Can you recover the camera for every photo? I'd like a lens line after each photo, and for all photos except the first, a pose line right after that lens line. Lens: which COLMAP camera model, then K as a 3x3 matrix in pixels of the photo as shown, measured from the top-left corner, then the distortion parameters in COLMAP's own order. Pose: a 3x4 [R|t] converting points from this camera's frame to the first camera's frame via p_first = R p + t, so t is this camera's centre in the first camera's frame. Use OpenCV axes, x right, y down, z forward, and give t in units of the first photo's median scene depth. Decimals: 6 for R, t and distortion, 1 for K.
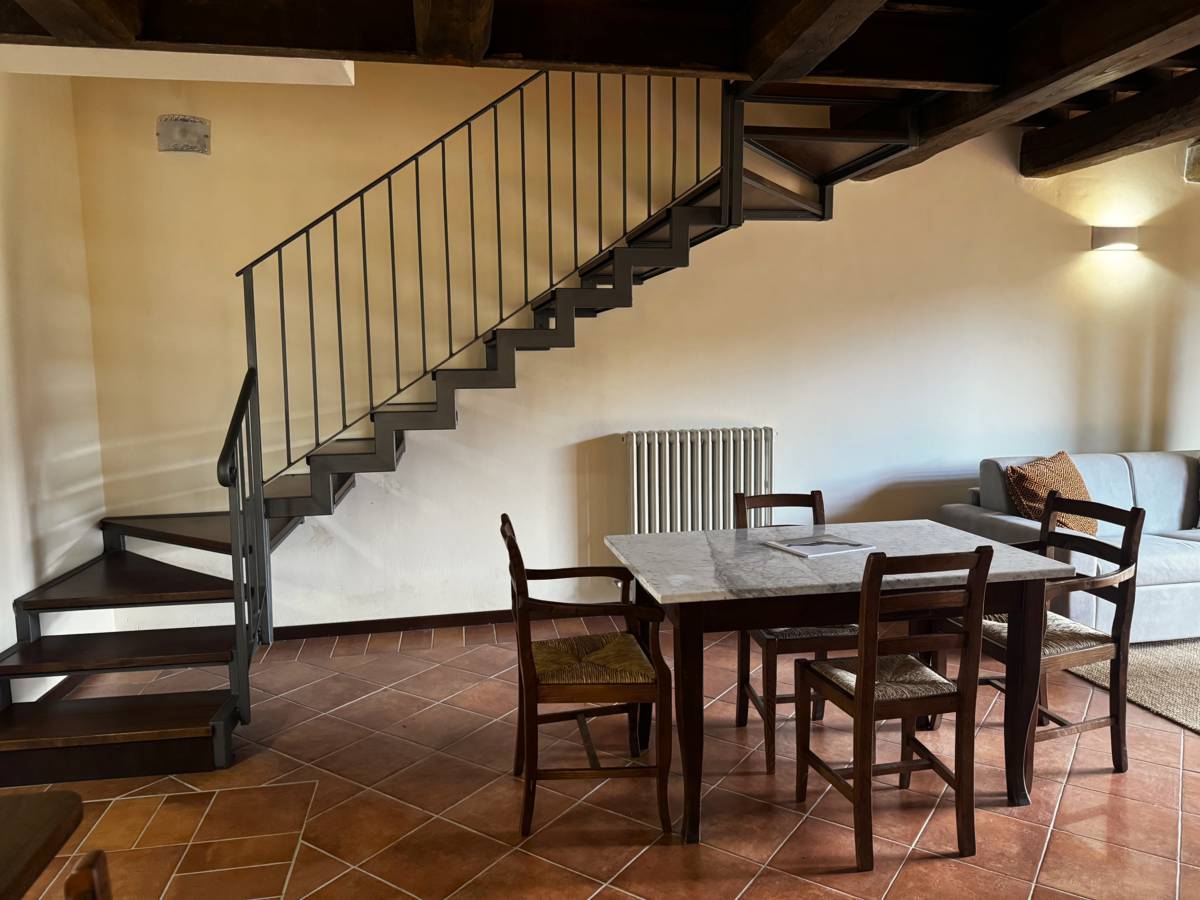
lens RADIAL K [[846.8, 0, 596.9], [0, 846.8, 454.6], [0, 0, 1]] dist [0.045114, -0.043738]
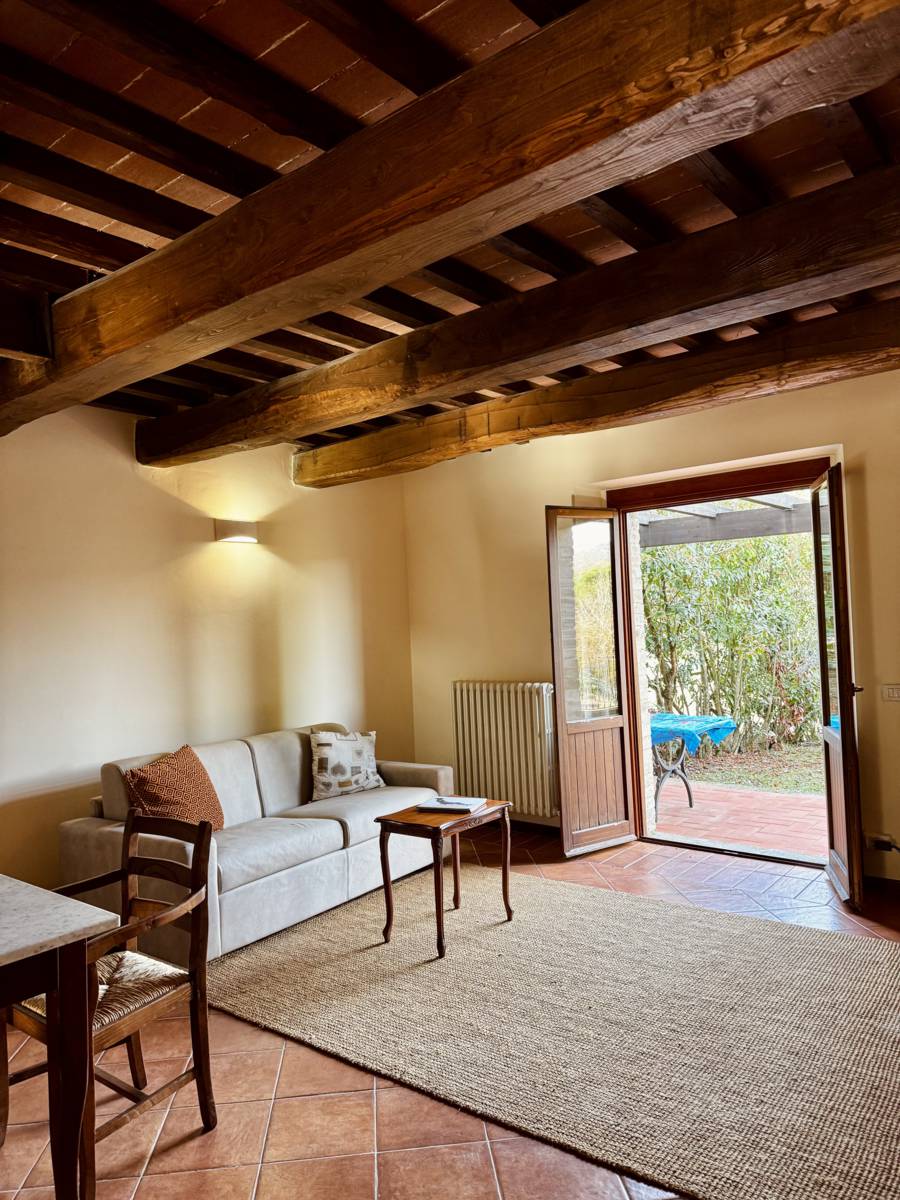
lens RADIAL K [[846.8, 0, 454.8], [0, 846.8, 611.8], [0, 0, 1]] dist [0.045114, -0.043738]
pose [[0.755321, -0.008525, 0.655300, 0.199527], [0.099799, 0.989750, -0.102155, -0.033138], [-0.647712, 0.142558, 0.748430, 0.093854]]
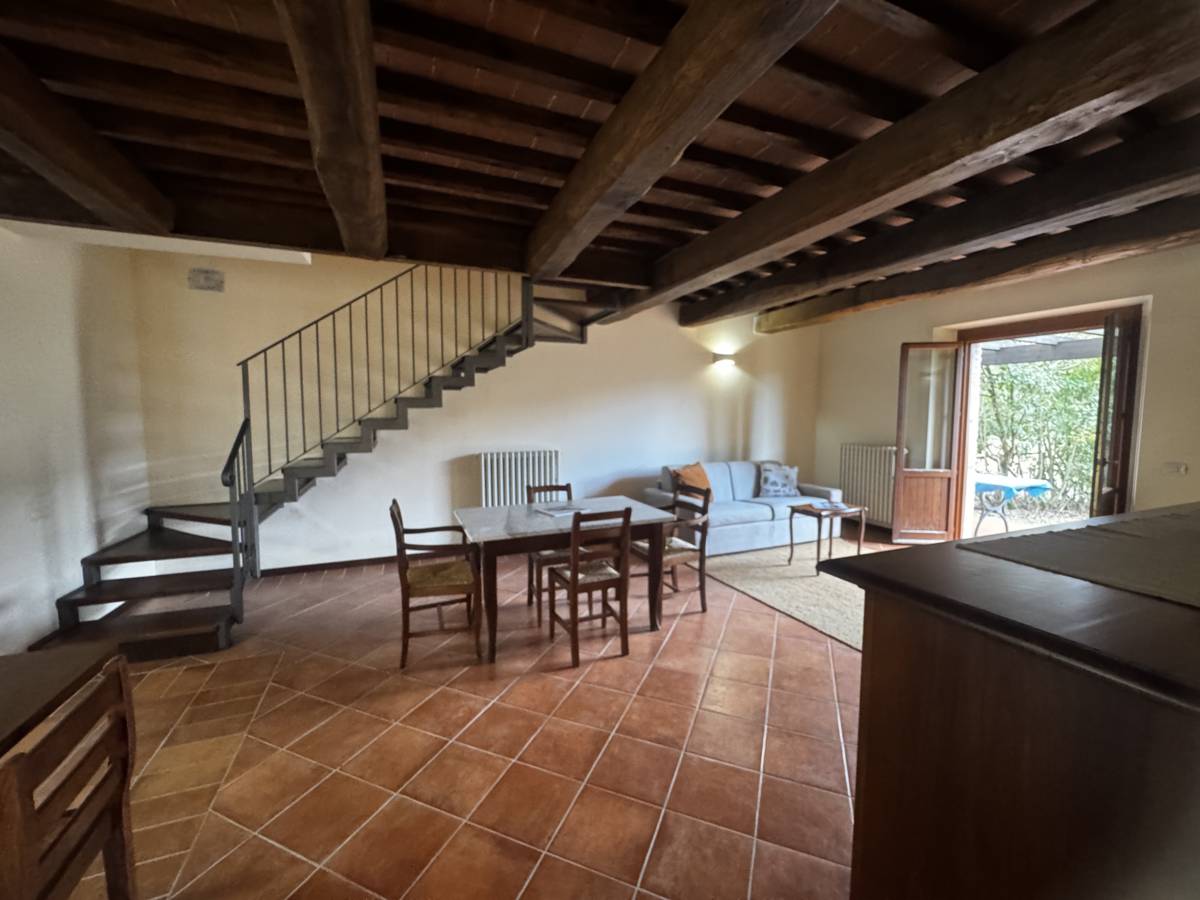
lens RADIAL K [[484.9, 0, 595.3], [0, 484.9, 451.2], [0, 0, 1]] dist [-0.000630, -0.000181]
pose [[0.977470, -0.004413, 0.211027, 0.080639], [0.010156, 0.999607, -0.026137, -0.001273], [-0.210829, 0.027692, 0.977131, -0.112126]]
